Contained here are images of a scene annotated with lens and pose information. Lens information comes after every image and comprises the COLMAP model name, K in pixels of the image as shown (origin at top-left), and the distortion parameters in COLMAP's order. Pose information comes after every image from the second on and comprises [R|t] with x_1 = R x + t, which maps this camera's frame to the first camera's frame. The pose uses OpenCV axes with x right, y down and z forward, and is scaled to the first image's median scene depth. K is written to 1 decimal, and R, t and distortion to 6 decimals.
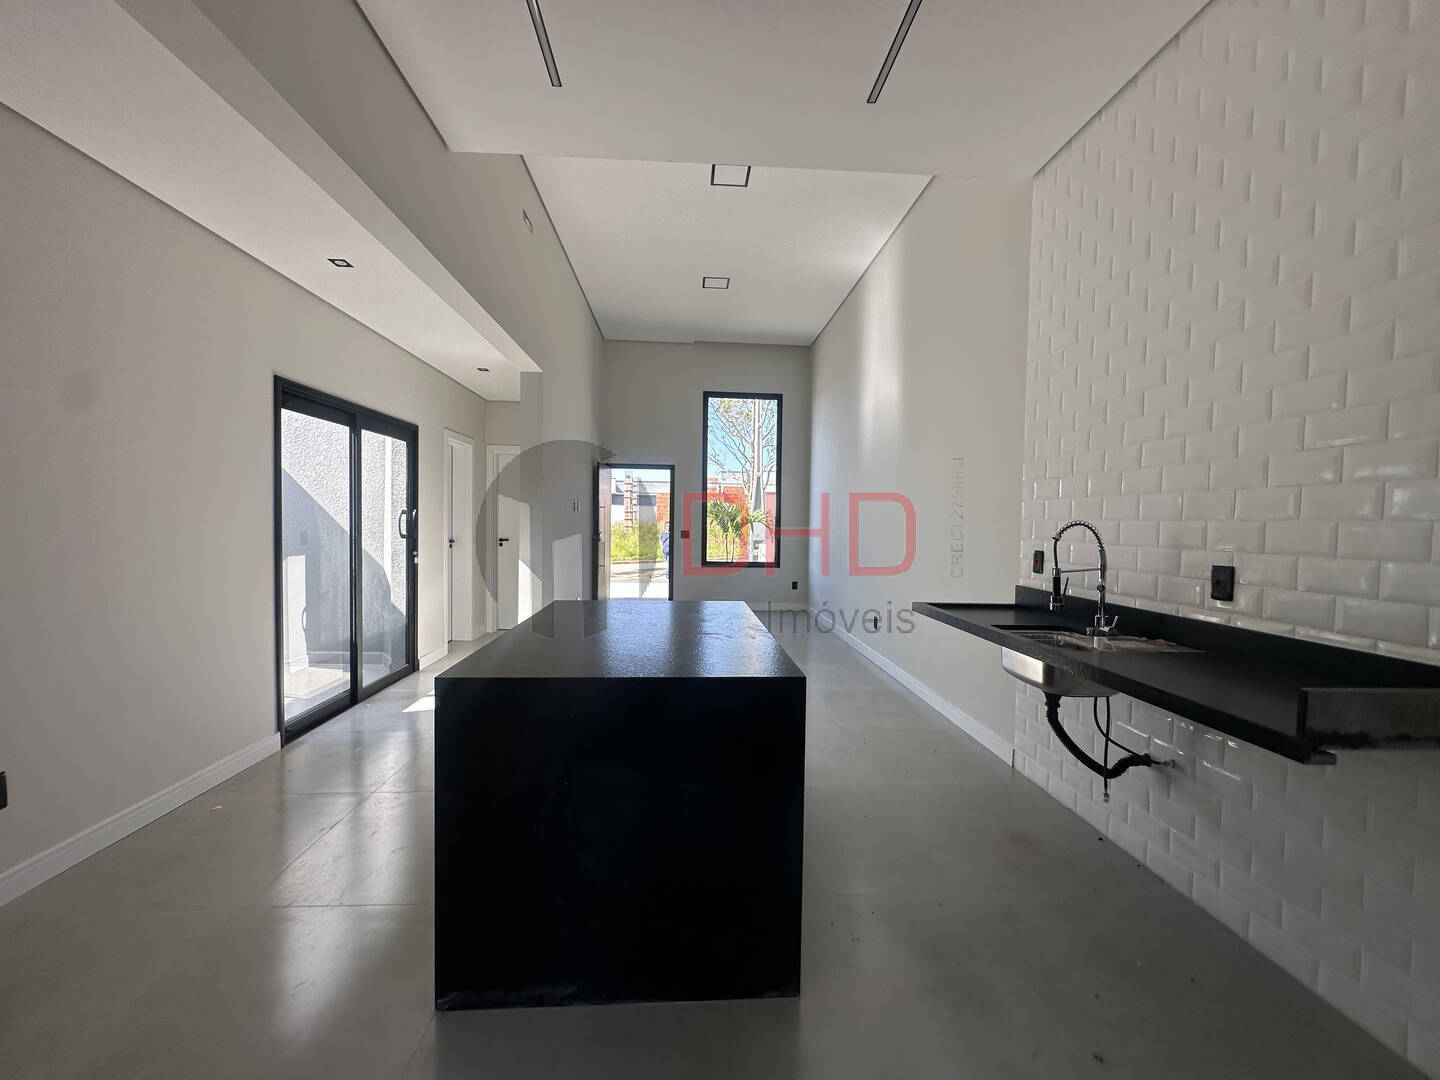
lens RADIAL K [[569.5, 0, 718.2], [0, 569.5, 540.1], [0, 0, 1]] dist [-0.000646, 0.000309]
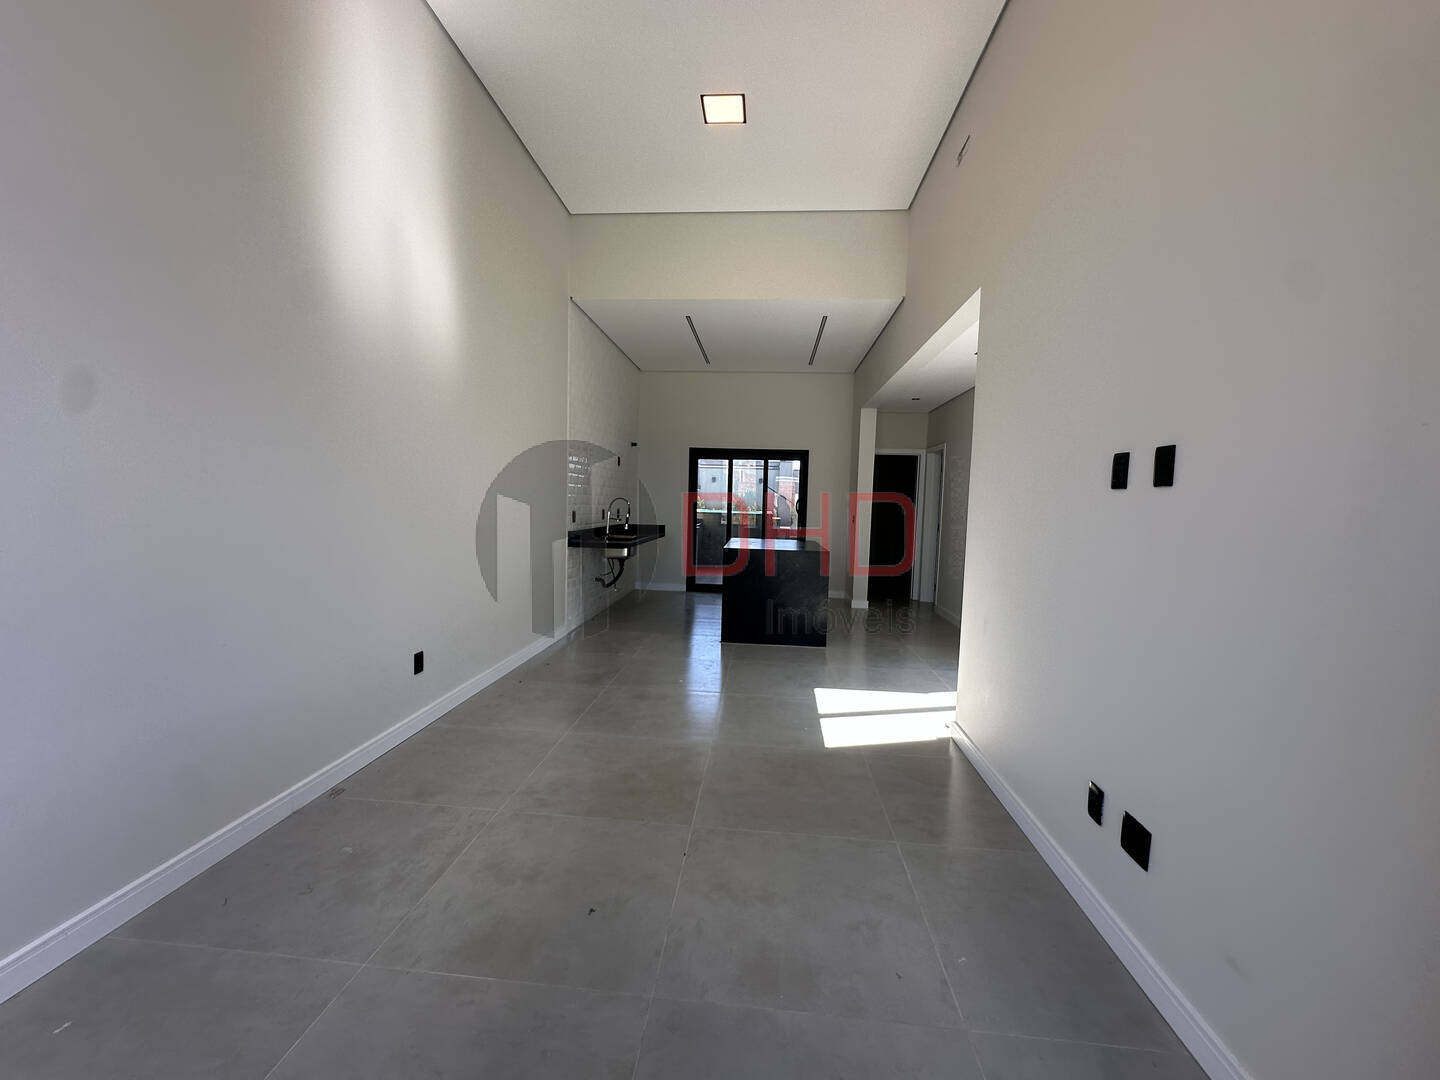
lens RADIAL K [[569.5, 0, 718.2], [0, 569.5, 540.1], [0, 0, 1]] dist [-0.000646, 0.000309]
pose [[-0.986246, -0.072158, 0.148703, -0.250215], [-0.056423, 0.992609, 0.107444, -0.147855], [-0.155357, 0.097576, -0.983028, 3.625869]]
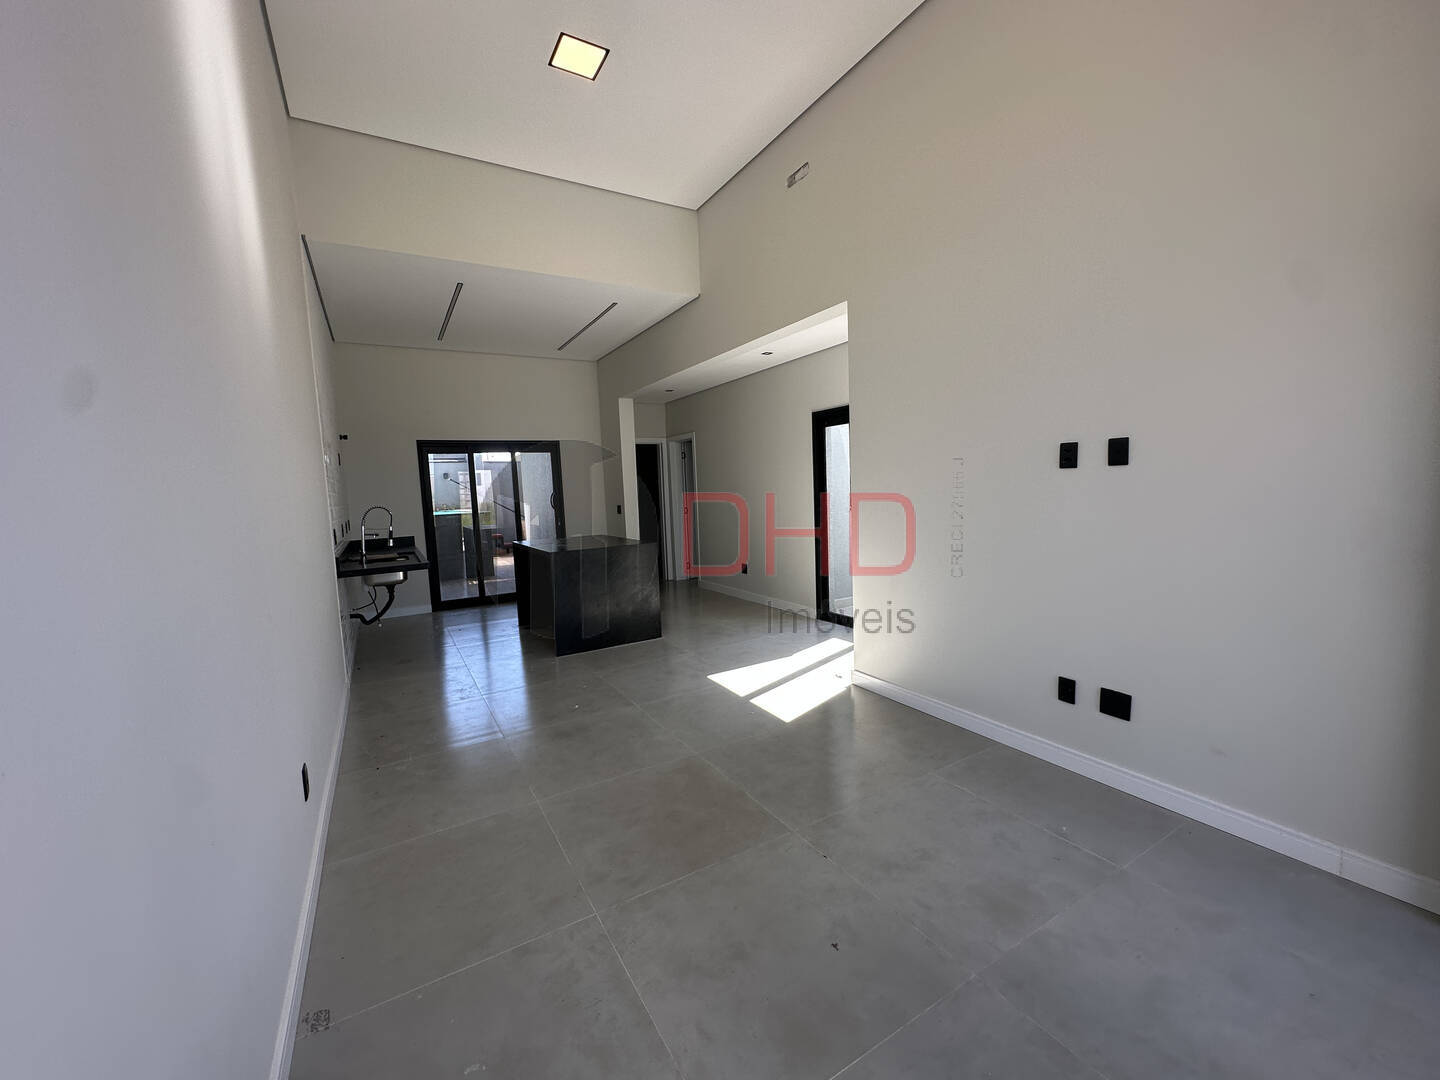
lens RADIAL K [[569.5, 0, 718.2], [0, 569.5, 540.1], [0, 0, 1]] dist [-0.000646, 0.000309]
pose [[-0.895724, 0.044961, -0.442331, 0.428562], [-0.004235, 0.993966, 0.109608, -0.143695], [0.444590, 0.100052, -0.890129, 3.464912]]
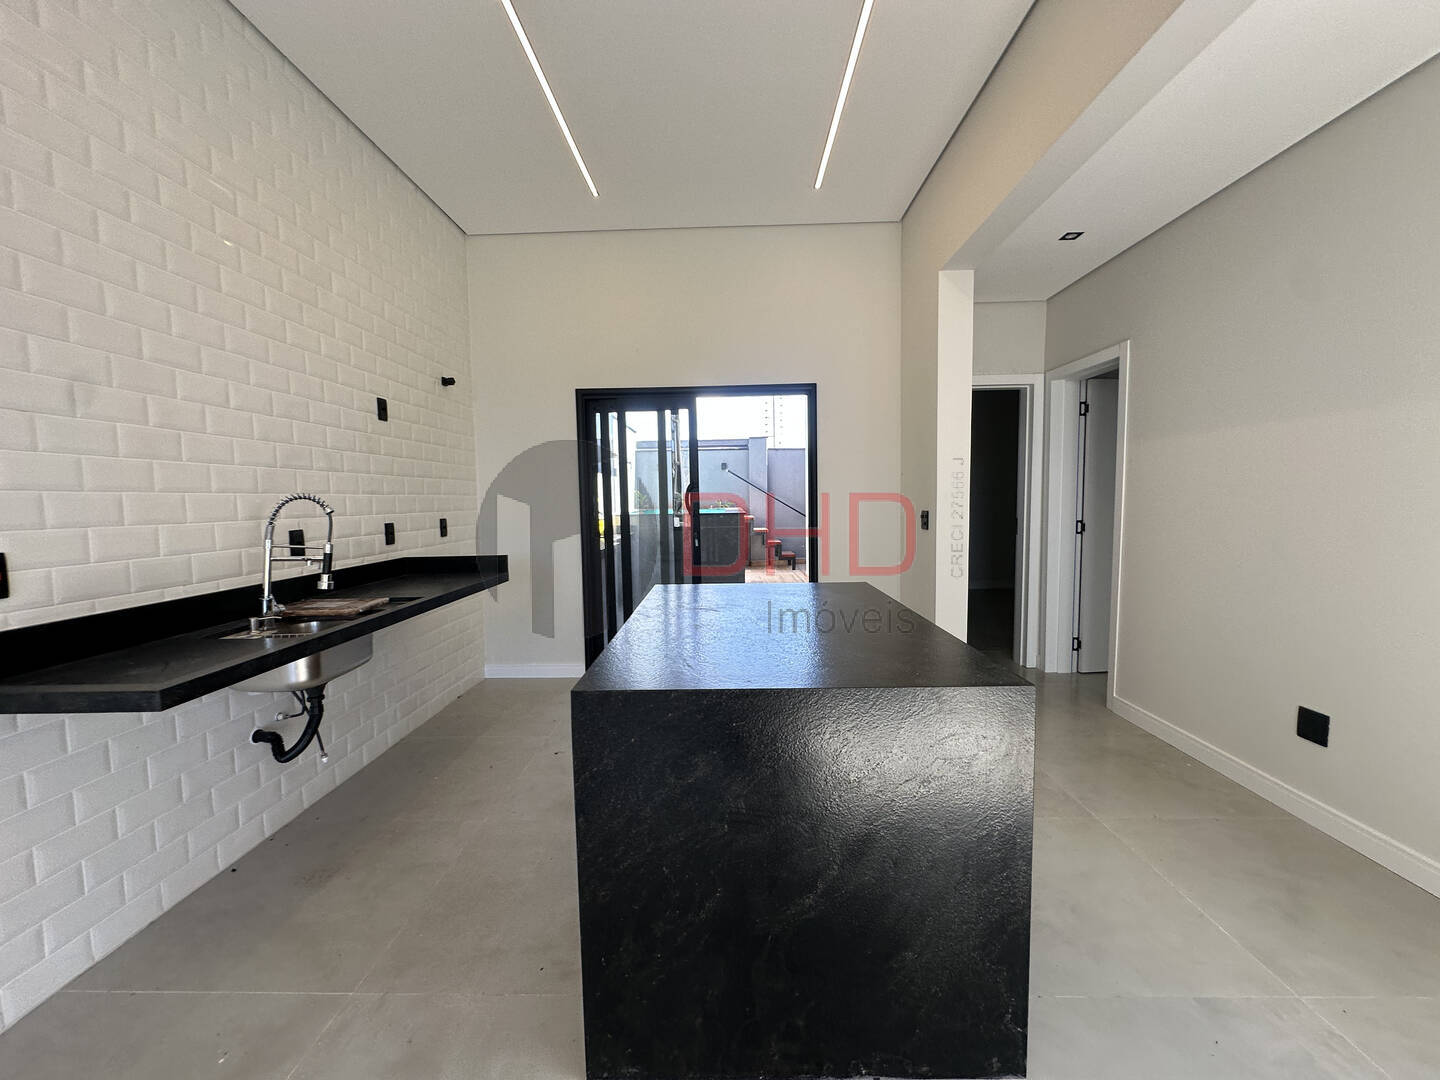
lens RADIAL K [[569.5, 0, 718.2], [0, 569.5, 540.1], [0, 0, 1]] dist [-0.000646, 0.000309]
pose [[-0.994929, -0.022504, 0.098030, -0.122362], [-0.011309, 0.993498, 0.113287, -0.069980], [-0.099942, 0.111603, -0.988714, 1.836869]]
